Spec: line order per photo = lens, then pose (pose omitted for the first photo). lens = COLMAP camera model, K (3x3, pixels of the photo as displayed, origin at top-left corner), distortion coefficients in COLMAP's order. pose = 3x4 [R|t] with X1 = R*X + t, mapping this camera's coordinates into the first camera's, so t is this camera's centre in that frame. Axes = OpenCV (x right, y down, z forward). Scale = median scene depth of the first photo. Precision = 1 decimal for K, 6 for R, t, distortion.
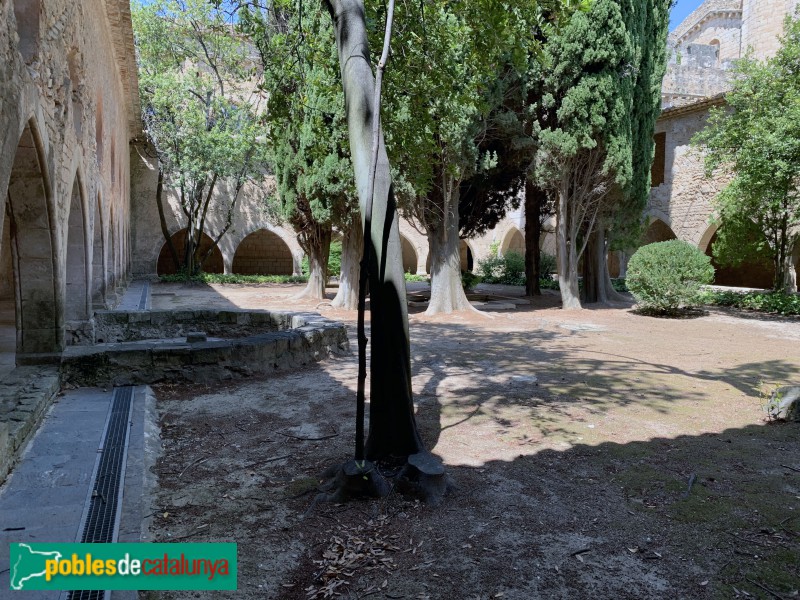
lens RADIAL K [[612.6, 0, 399.1], [0, 612.6, 298.2], [0, 0, 1]] dist [0.015664, 0.001452]
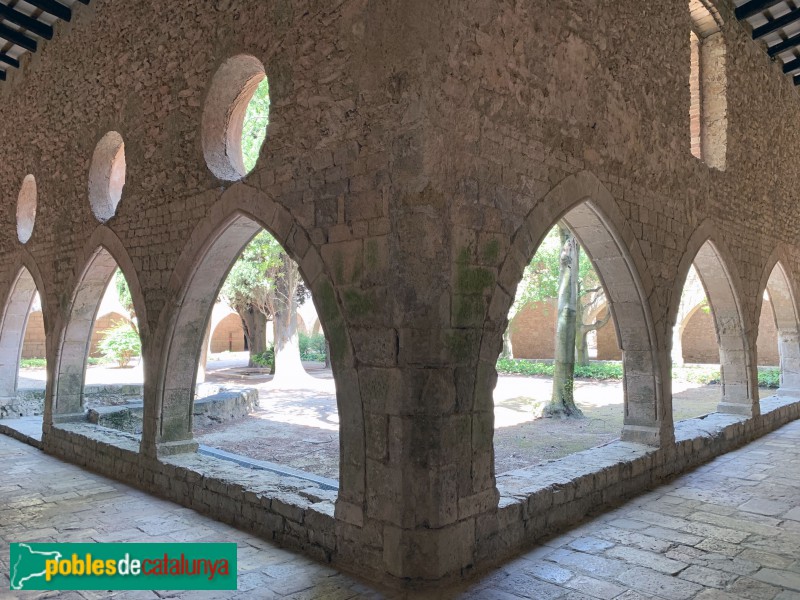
lens RADIAL K [[612.6, 0, 400.3], [0, 612.6, 300.6], [0, 0, 1]] dist [0.015664, 0.001452]
pose [[0.912445, 0.011389, 0.409041, -0.399285], [0.039663, 0.992444, -0.116109, 0.025306], [-0.407273, 0.122166, 0.905099, -0.427918]]
